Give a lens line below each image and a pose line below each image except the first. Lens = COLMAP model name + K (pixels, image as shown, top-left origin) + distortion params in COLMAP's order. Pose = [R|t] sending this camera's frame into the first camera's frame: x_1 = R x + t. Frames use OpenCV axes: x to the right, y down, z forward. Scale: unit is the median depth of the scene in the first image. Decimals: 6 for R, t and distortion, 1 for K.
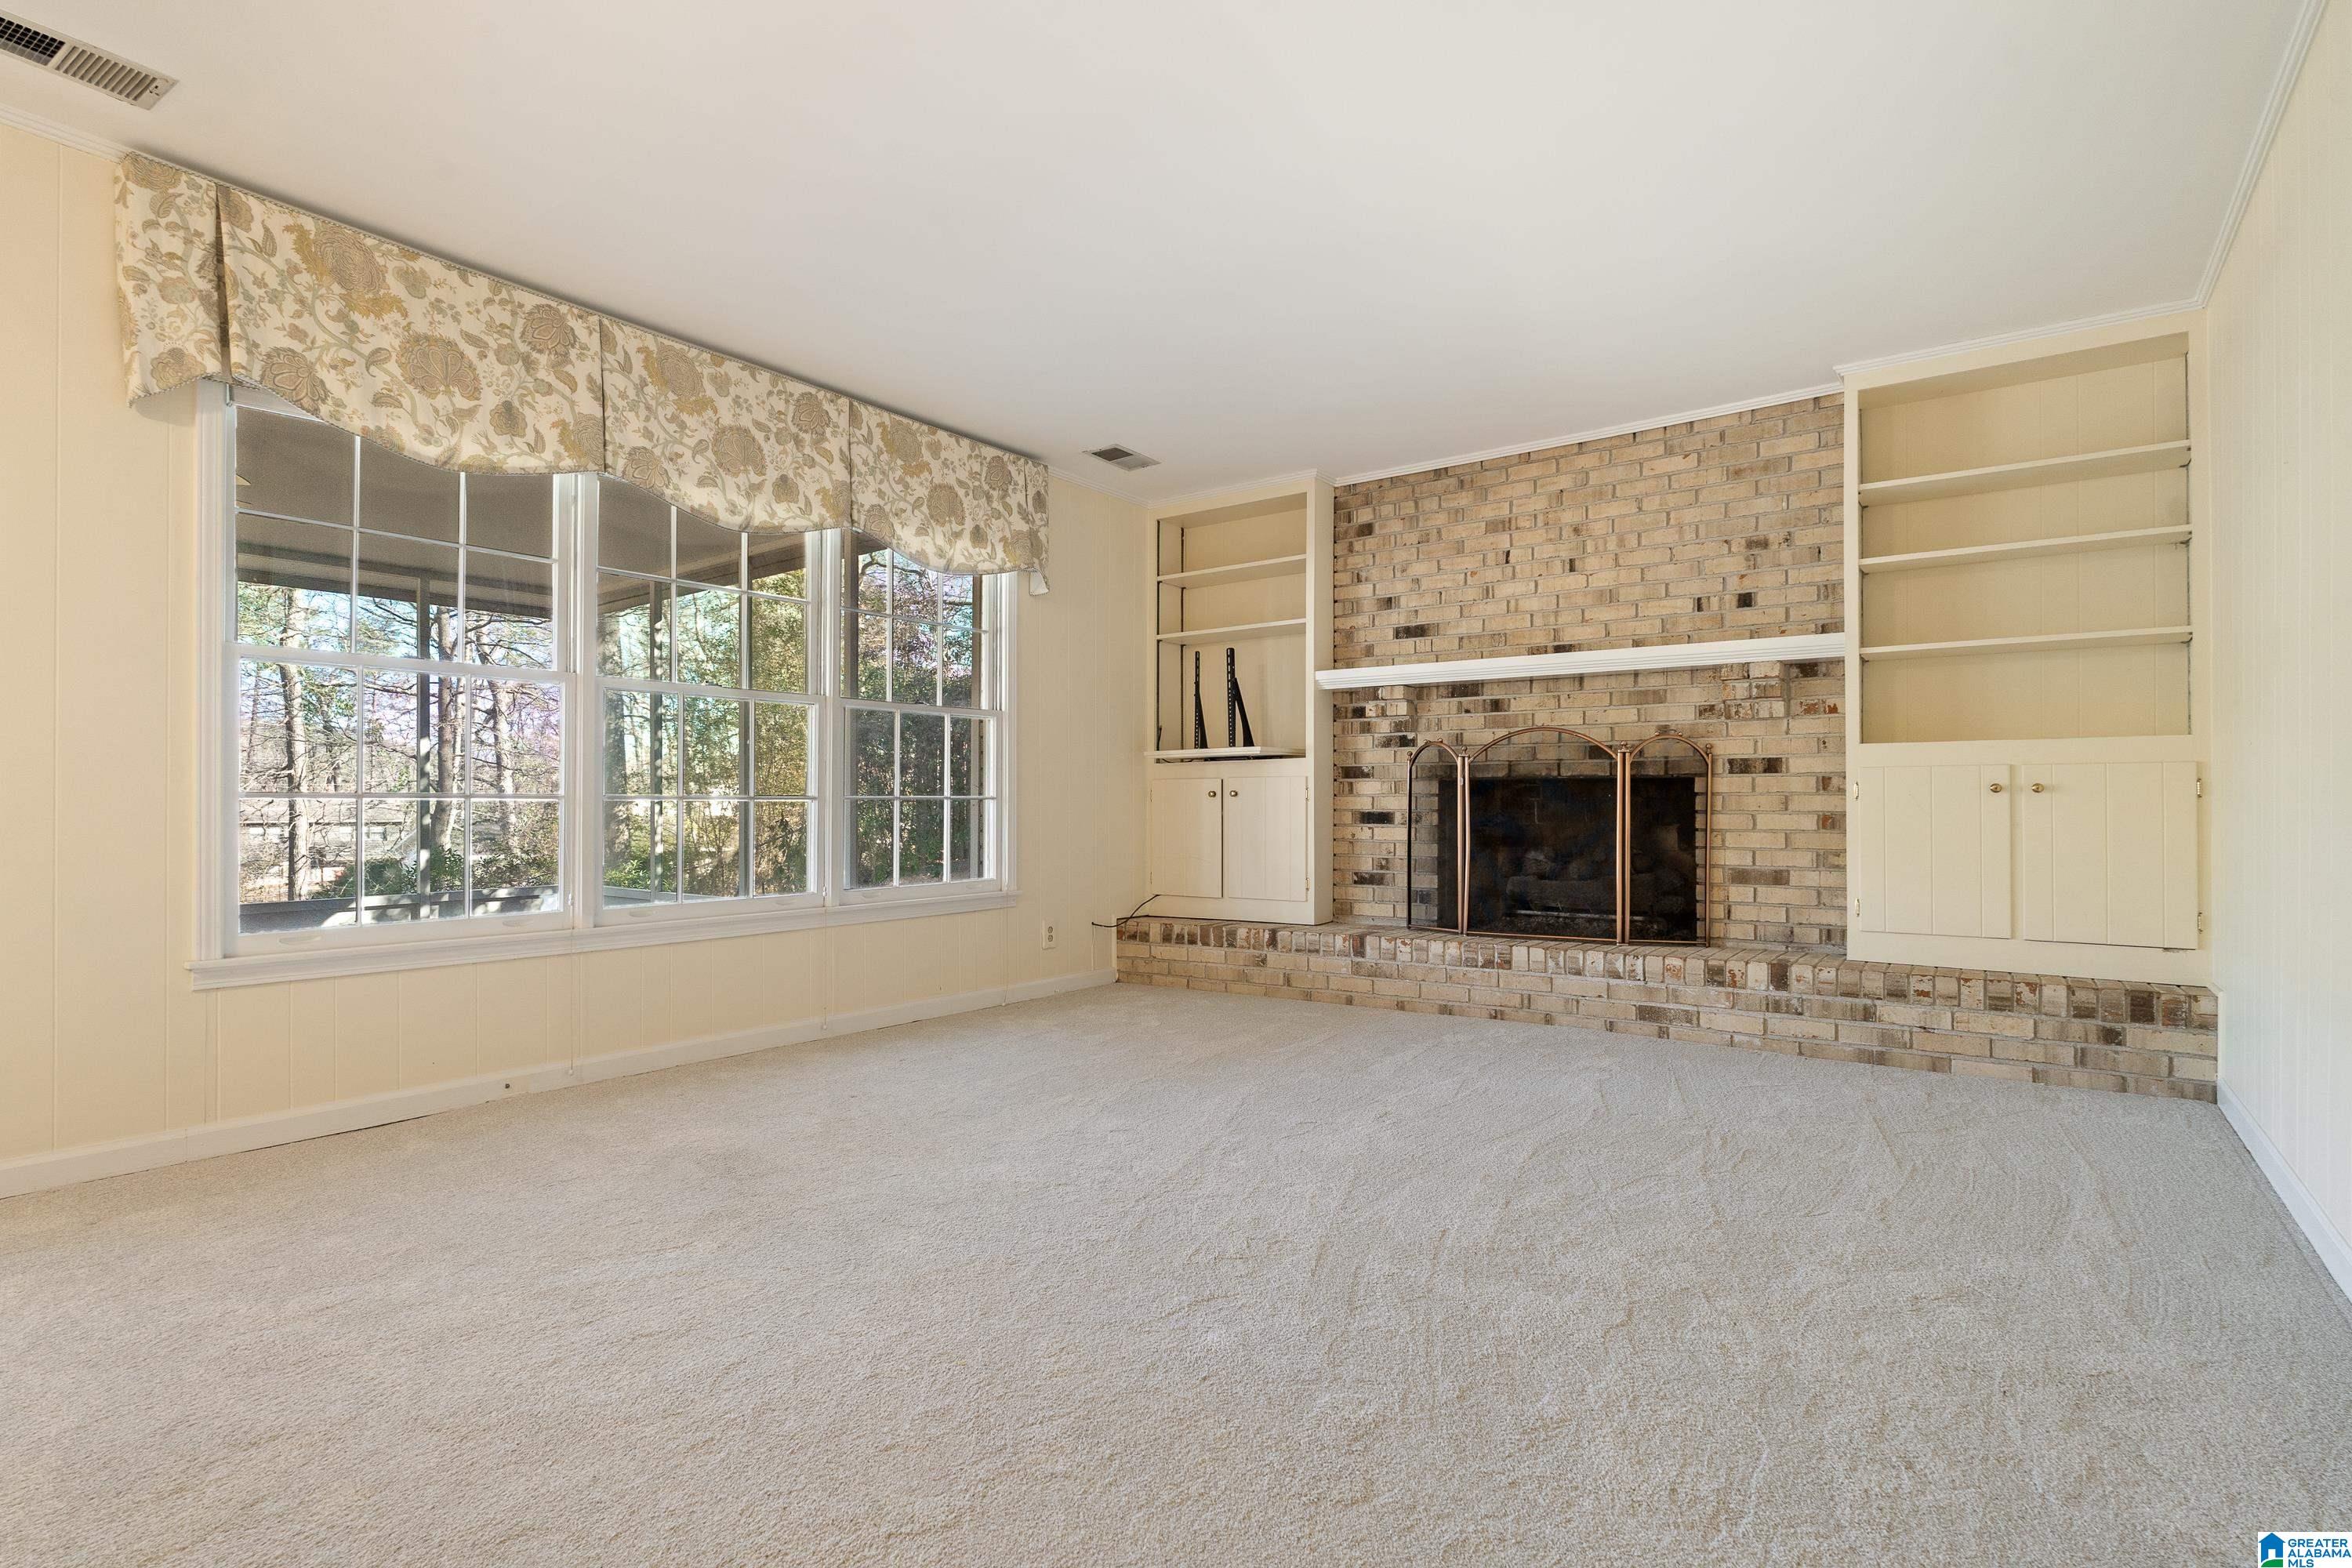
lens RADIAL K [[1185.0, 0, 1169.4], [0, 1185.0, 796.7], [0, 0, 1]] dist [0.004159, -0.000224]
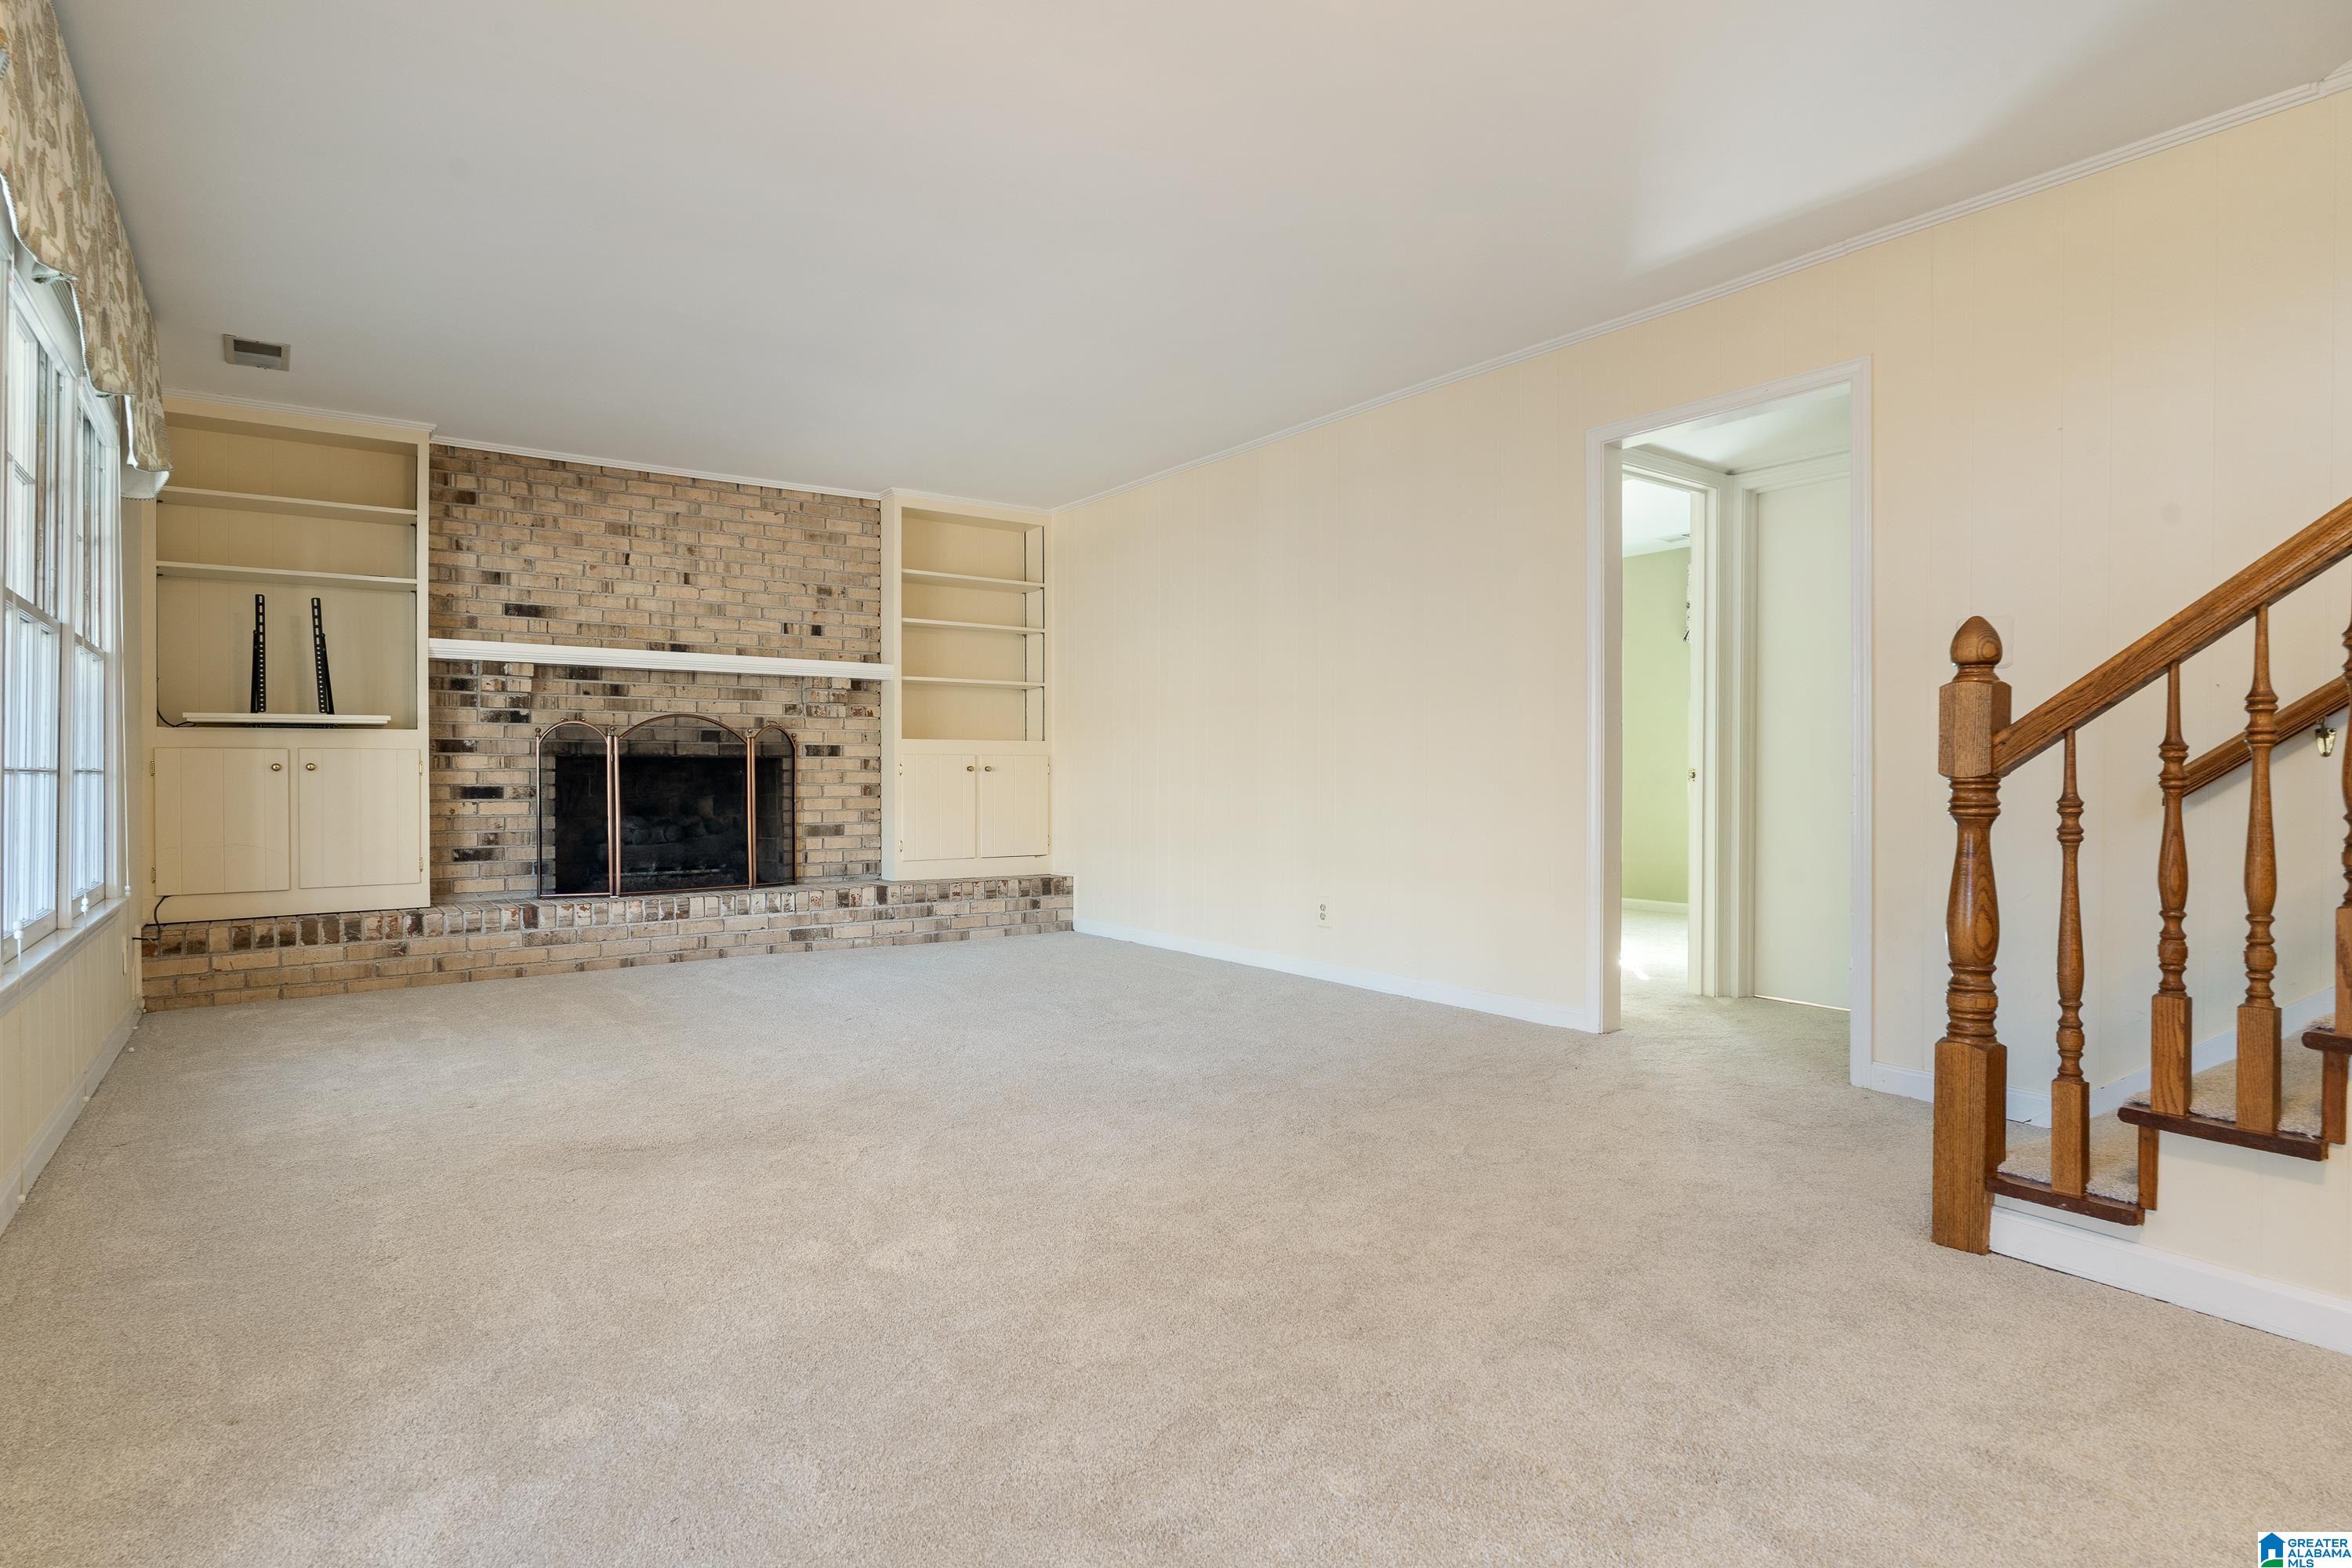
lens RADIAL K [[1231.8, 0, 1170.4], [0, 1231.8, 788.8], [0, 0, 1]] dist [-0.003371, -0.000023]
pose [[0.316828, -0.011093, 0.948418, -0.687473], [-0.006702, 0.999880, 0.013934, -0.004056], [-0.948459, -0.010771, 0.316716, 0.142766]]
